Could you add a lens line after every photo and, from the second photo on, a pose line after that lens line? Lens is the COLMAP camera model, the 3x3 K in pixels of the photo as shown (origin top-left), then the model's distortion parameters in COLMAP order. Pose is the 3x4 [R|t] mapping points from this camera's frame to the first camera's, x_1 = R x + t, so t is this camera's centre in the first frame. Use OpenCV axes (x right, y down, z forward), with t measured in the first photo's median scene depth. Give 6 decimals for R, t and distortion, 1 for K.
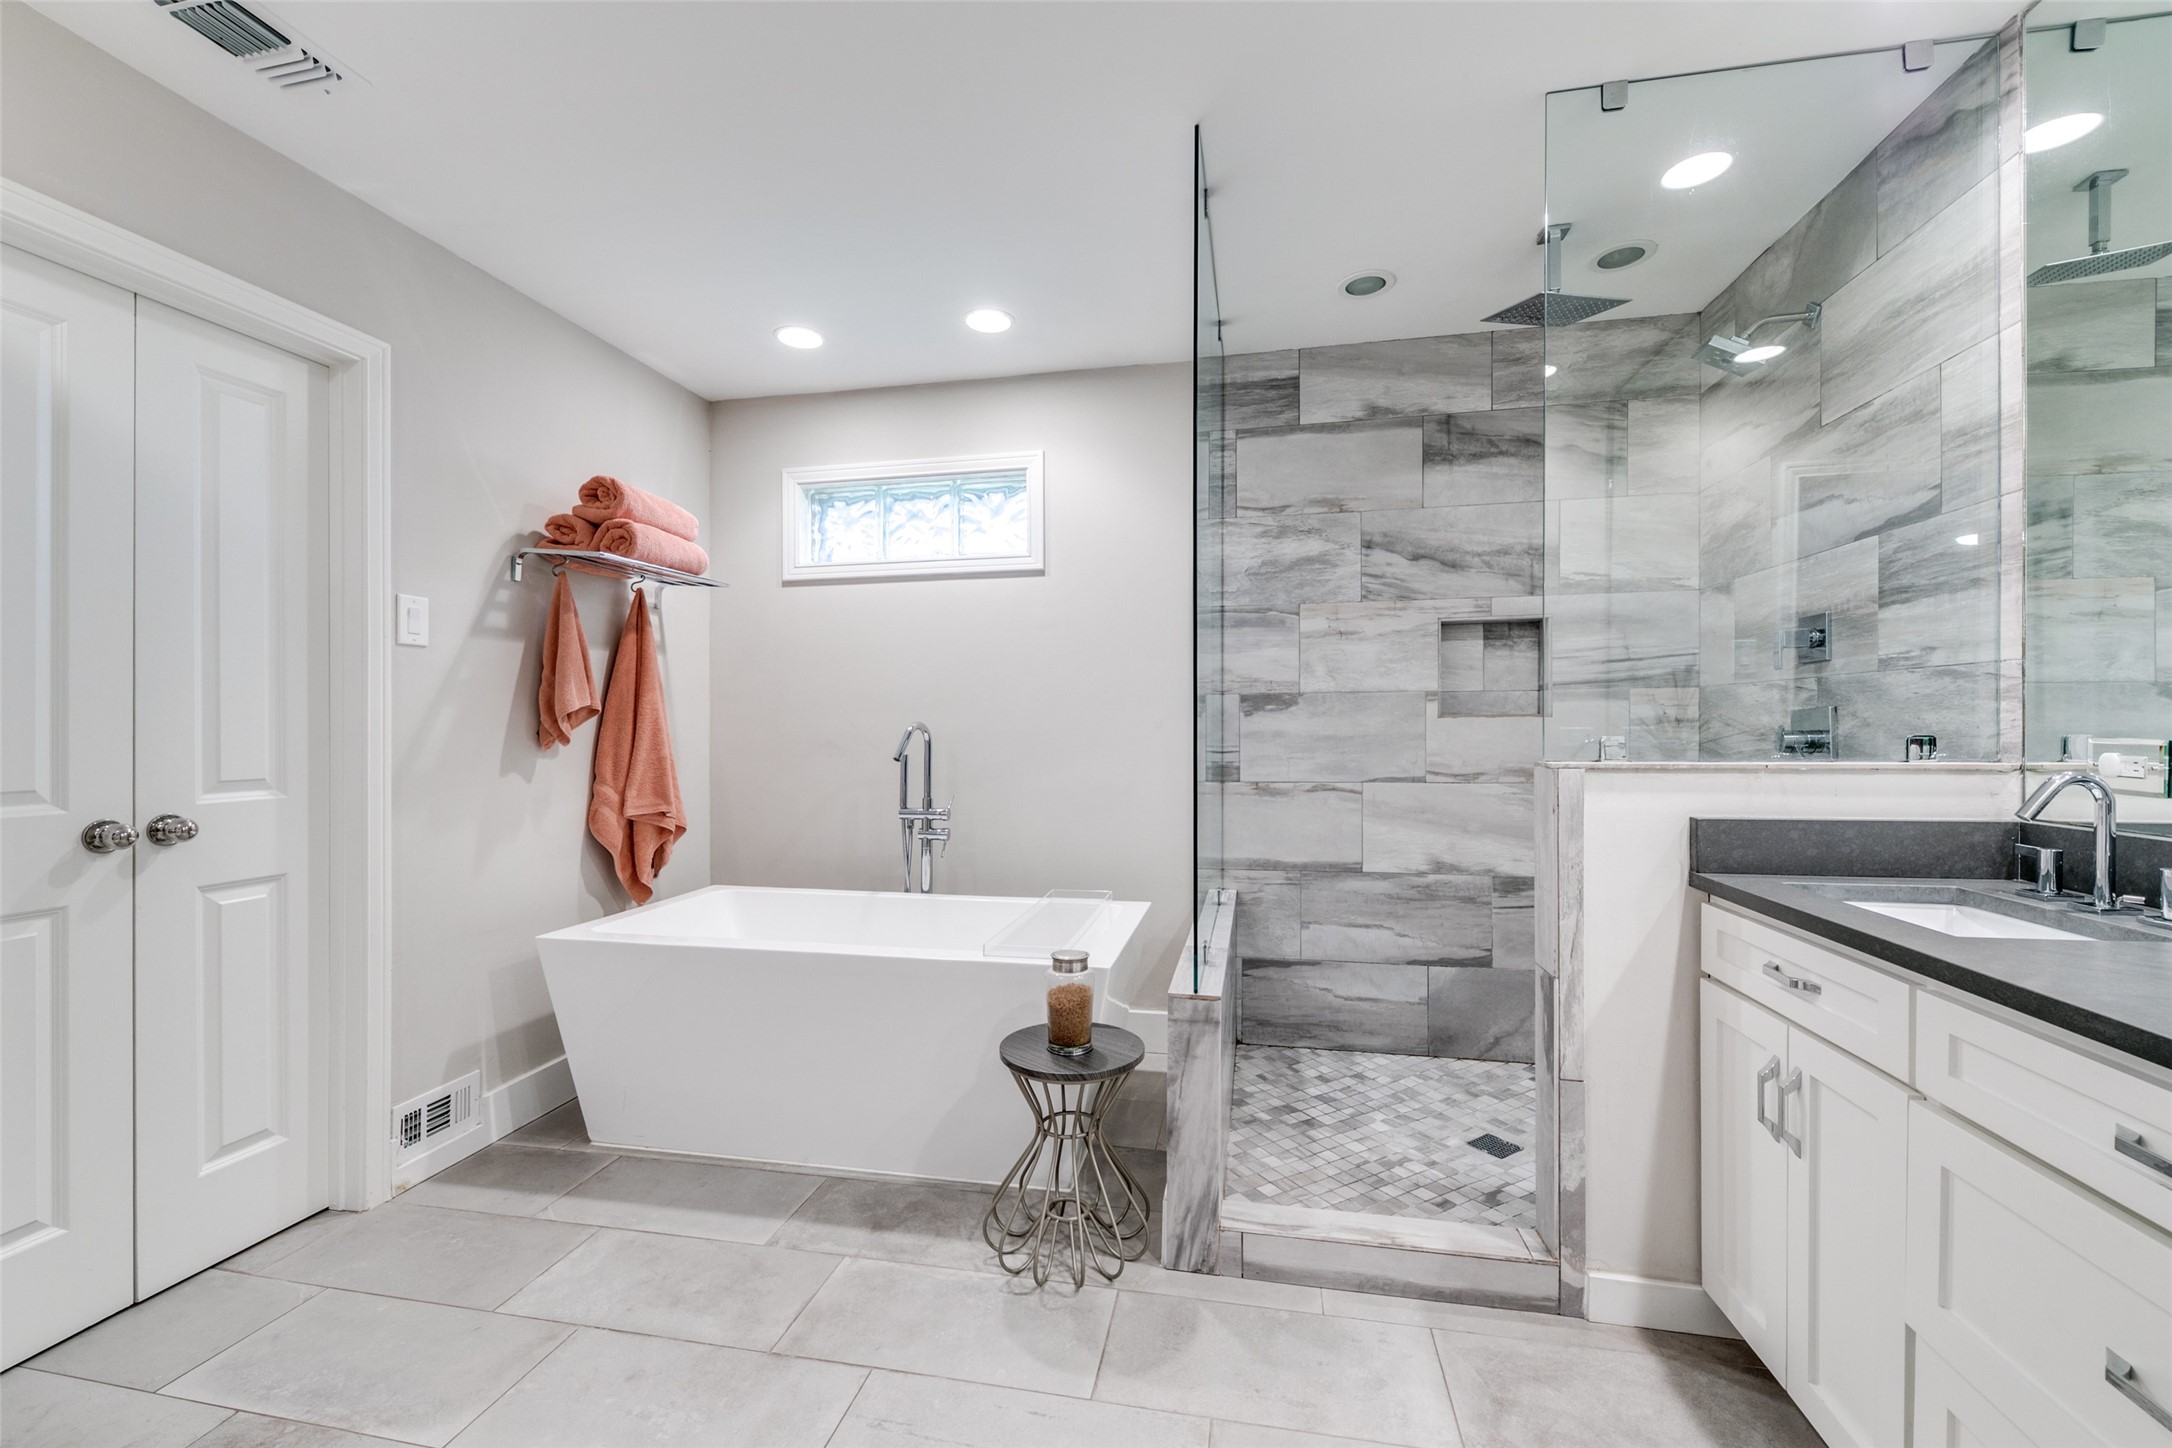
lens RADIAL K [[866.0, 0, 1086.7], [0, 866.0, 728.7], [0, 0, 1]] dist [-0.002332, -0.001235]
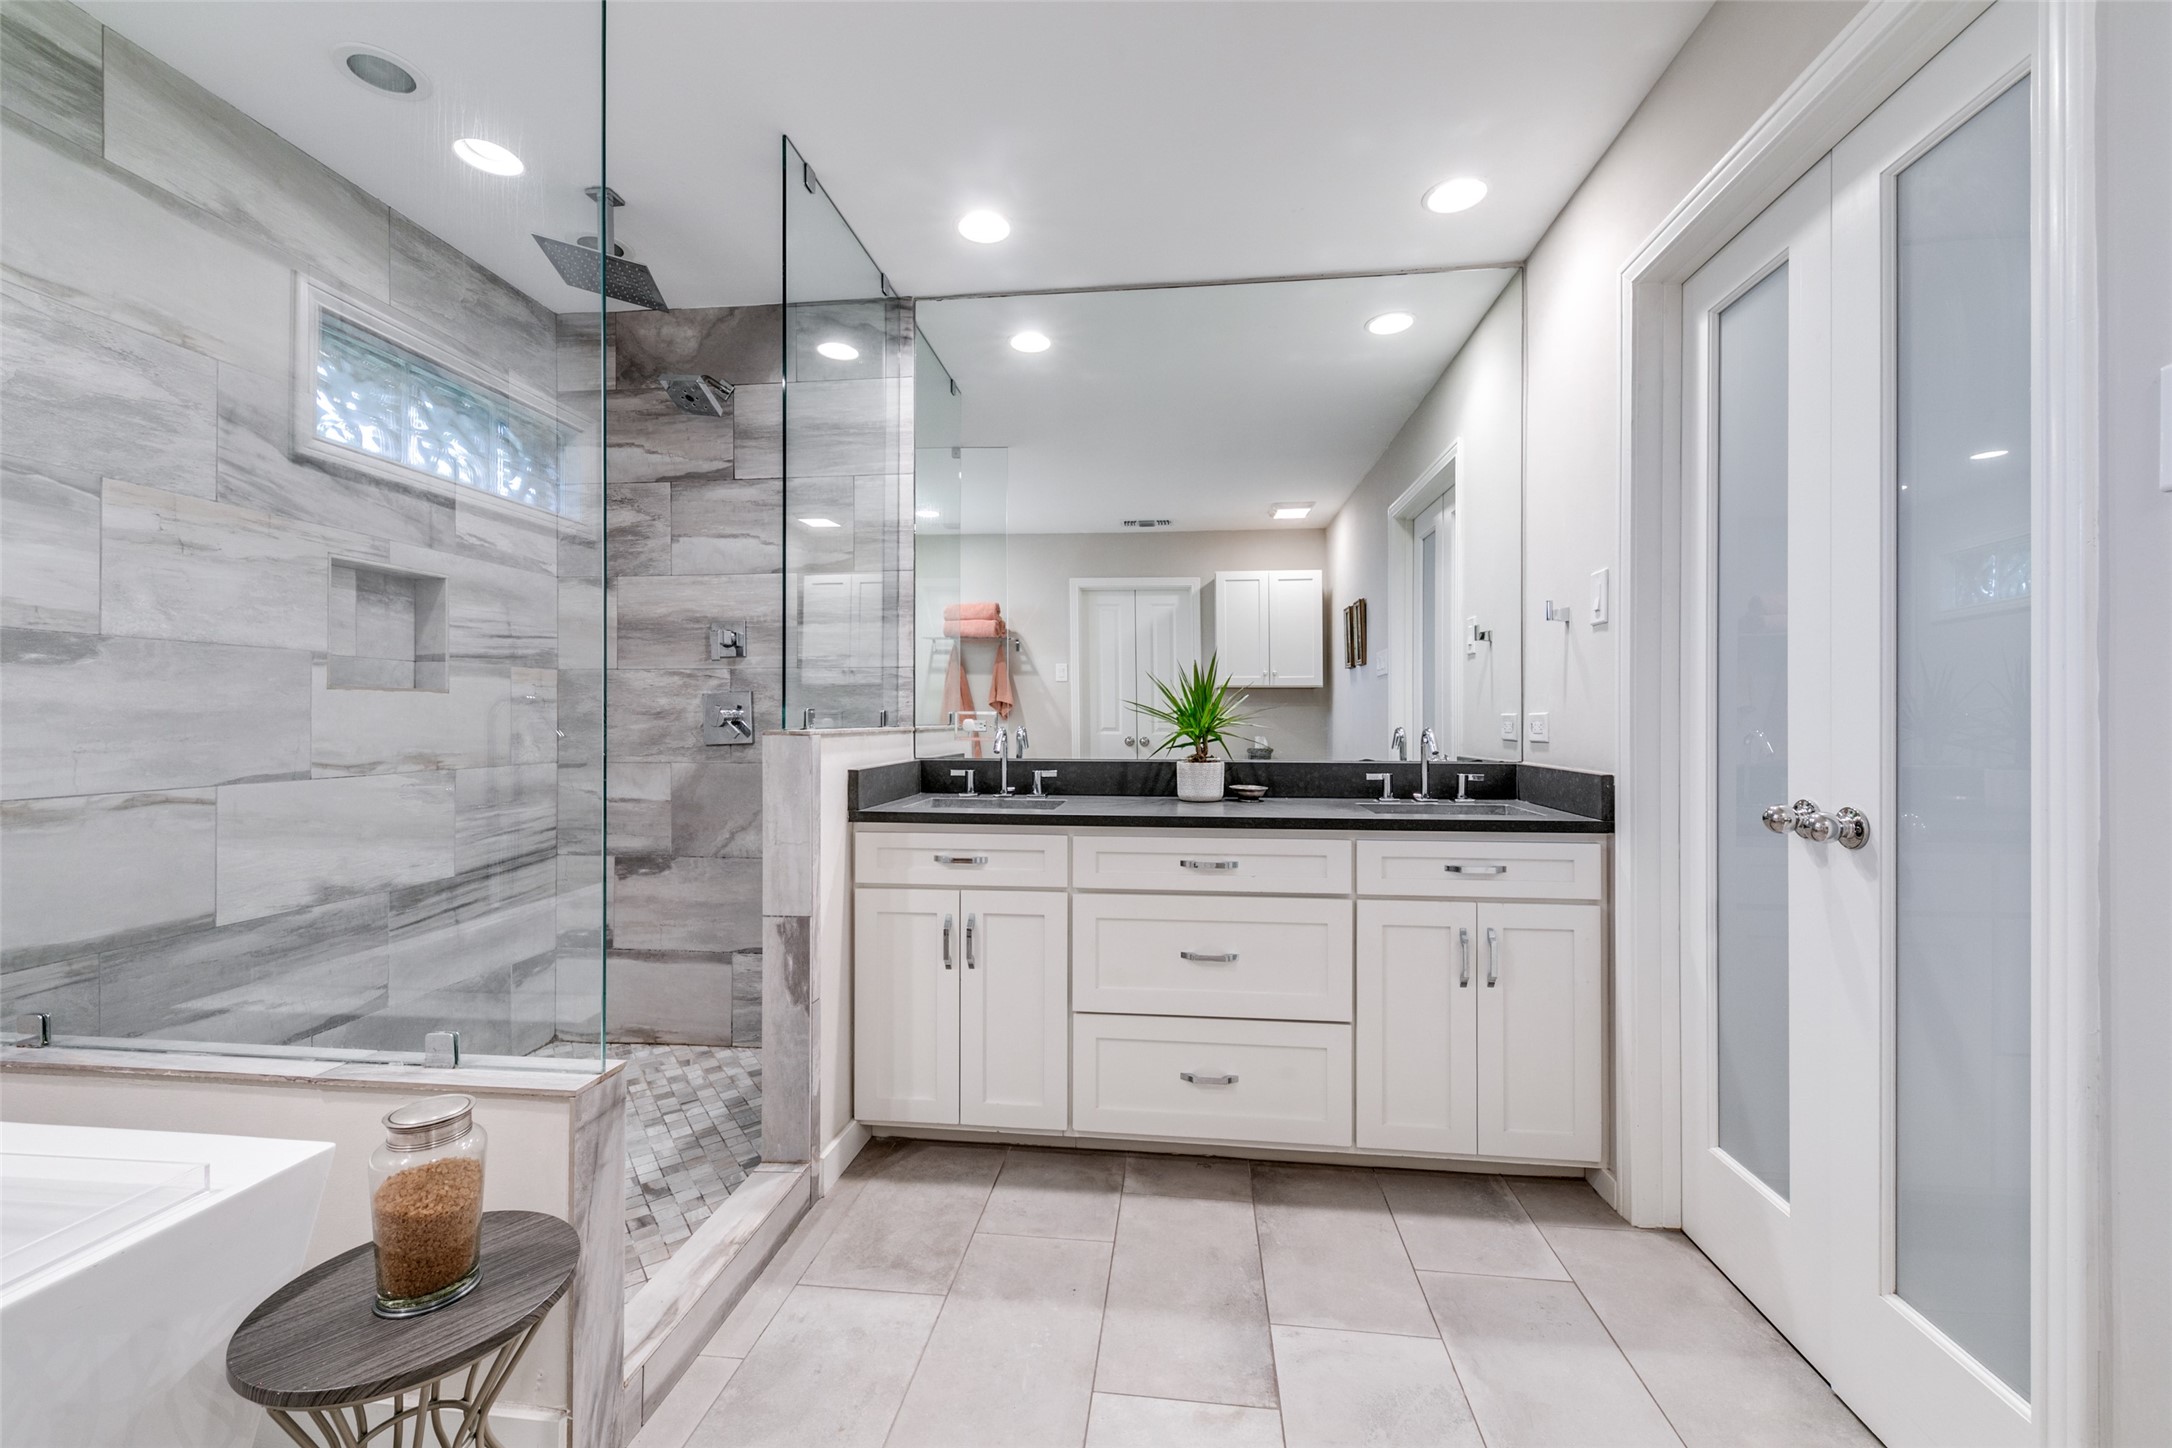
lens RADIAL K [[866.0, 0, 1088.8], [0, 866.0, 721.4], [0, 0, 1]] dist [-0.002332, -0.001235]
pose [[-0.079264, 0.003431, 0.996848, -0.368414], [0.002733, 0.999991, -0.003224, 0.018652], [-0.996850, 0.002468, -0.079273, 0.417180]]
